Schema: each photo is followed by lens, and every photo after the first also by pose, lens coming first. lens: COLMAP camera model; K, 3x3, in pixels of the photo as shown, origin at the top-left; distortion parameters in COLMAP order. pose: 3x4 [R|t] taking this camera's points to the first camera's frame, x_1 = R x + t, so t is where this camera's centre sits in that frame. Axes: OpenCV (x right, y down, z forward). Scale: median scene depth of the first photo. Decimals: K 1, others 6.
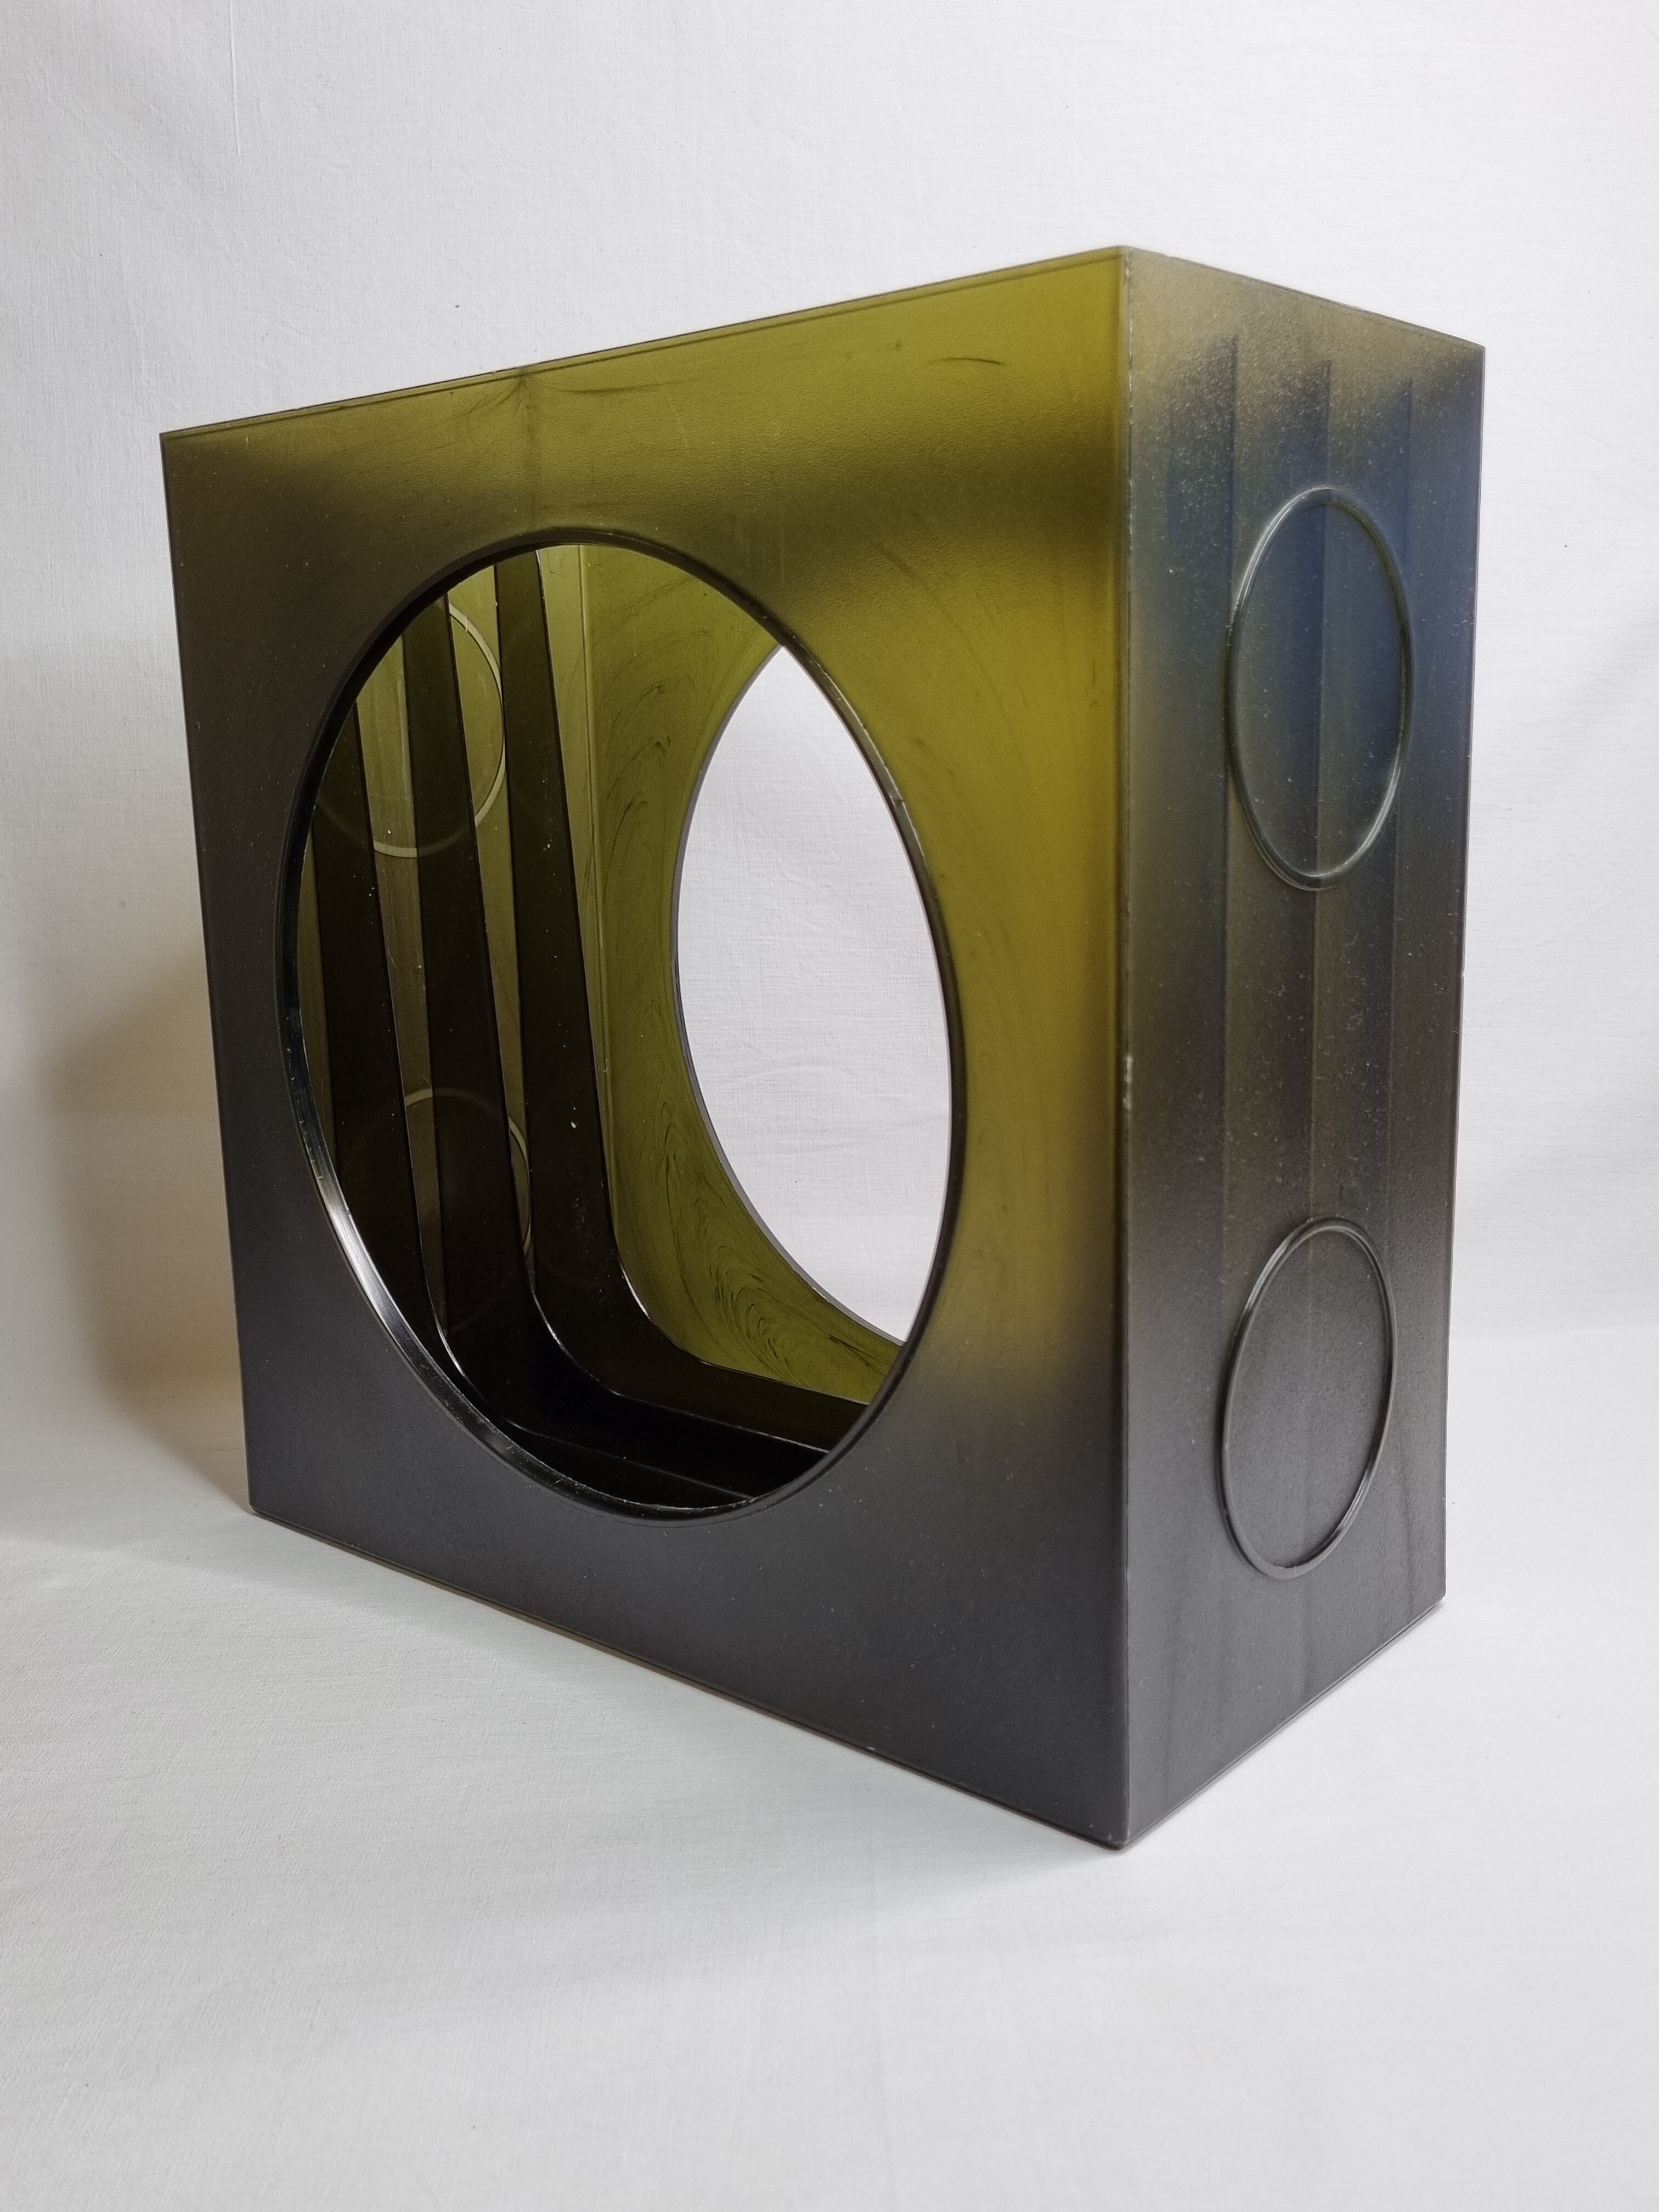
lens RADIAL K [[2077.5, 0, 841.0], [0, 2077.5, 1113.6], [0, 0, 1]] dist [0.008353, 0.095754]
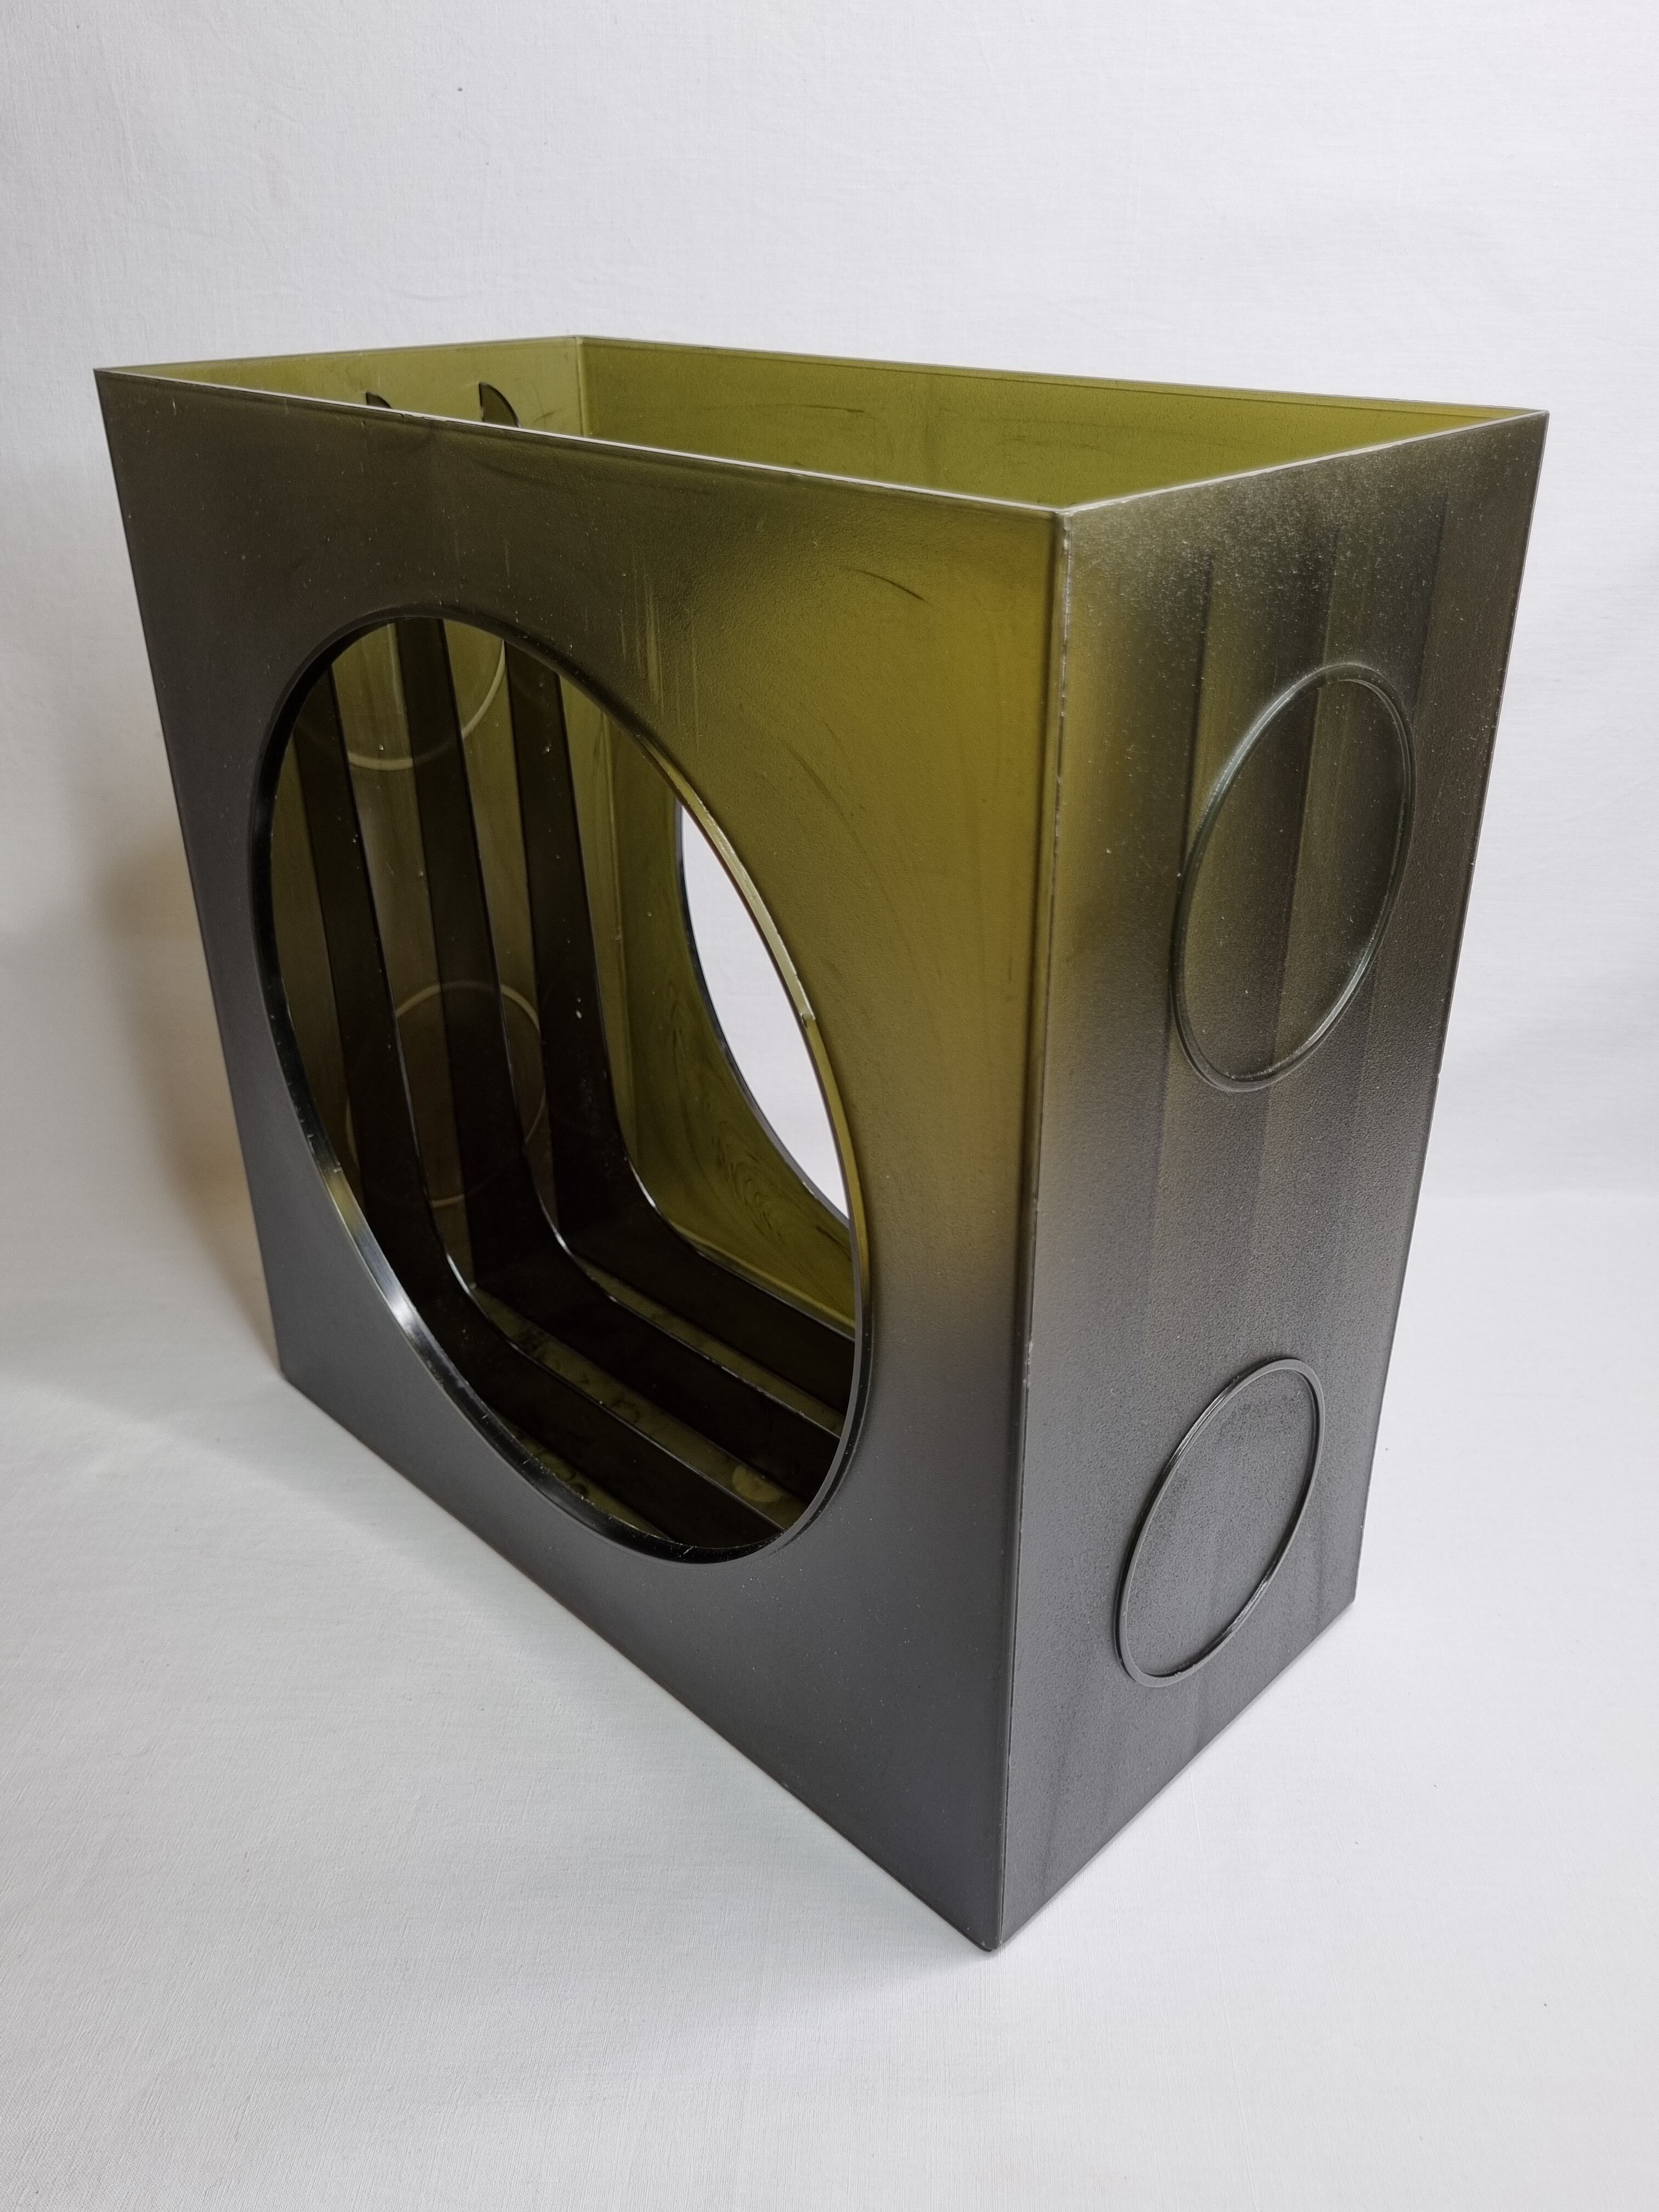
lens RADIAL K [[1793.0, 0, 829.5], [0, 1793.0, 1106.0], [0, 0, 1]] dist [0.020383, 0.001922]
pose [[0.996835, 0.049952, -0.061851, 0.062990], [-0.030126, 0.957280, 0.287589, -0.248454], [0.073574, -0.284815, 0.955755, 0.164209]]
